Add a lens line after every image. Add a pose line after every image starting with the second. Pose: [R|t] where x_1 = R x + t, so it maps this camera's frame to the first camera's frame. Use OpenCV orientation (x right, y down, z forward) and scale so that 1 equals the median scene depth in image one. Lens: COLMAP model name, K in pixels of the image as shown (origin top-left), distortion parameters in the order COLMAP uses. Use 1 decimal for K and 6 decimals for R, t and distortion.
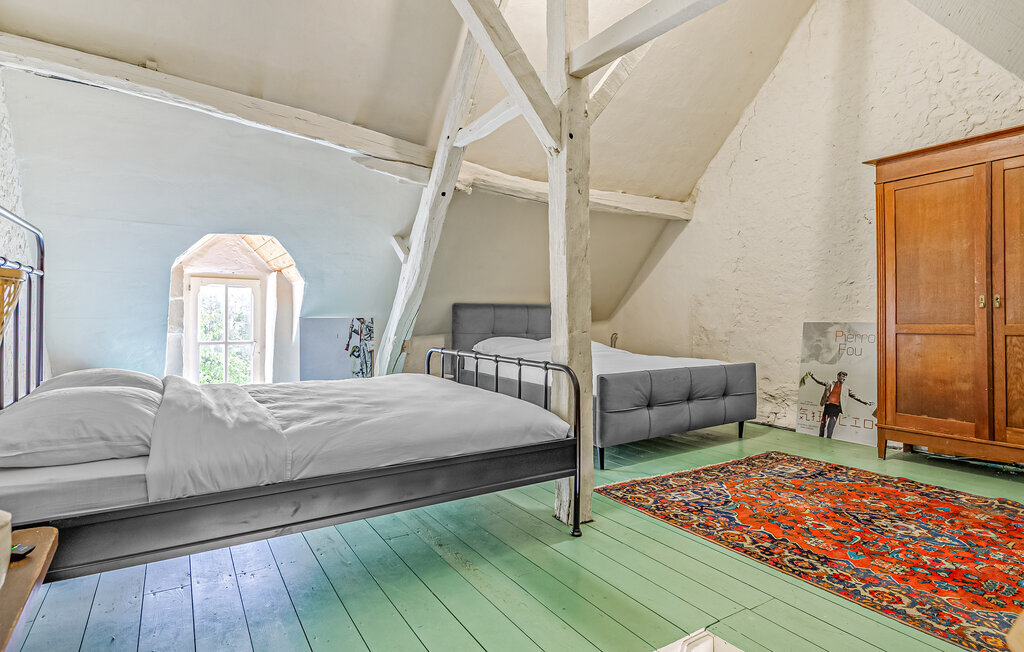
lens RADIAL K [[543.1, 0, 496.2], [0, 543.1, 307.0], [0, 0, 1]] dist [-0.002144, -0.006753]
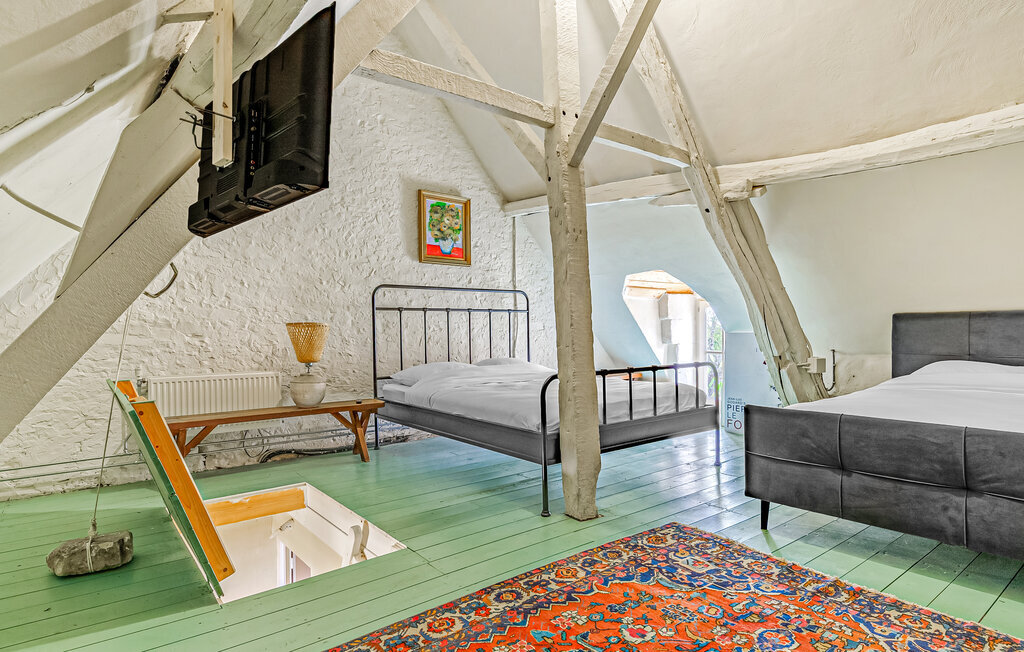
lens RADIAL K [[543.1, 0, 510.8], [0, 543.1, 329.0], [0, 0, 1]] dist [-0.002144, -0.006753]
pose [[0.106299, -0.005398, -0.994320, 1.222447], [0.020229, 0.999790, -0.003265, 0.011352], [0.994128, -0.019767, 0.106386, 0.741540]]
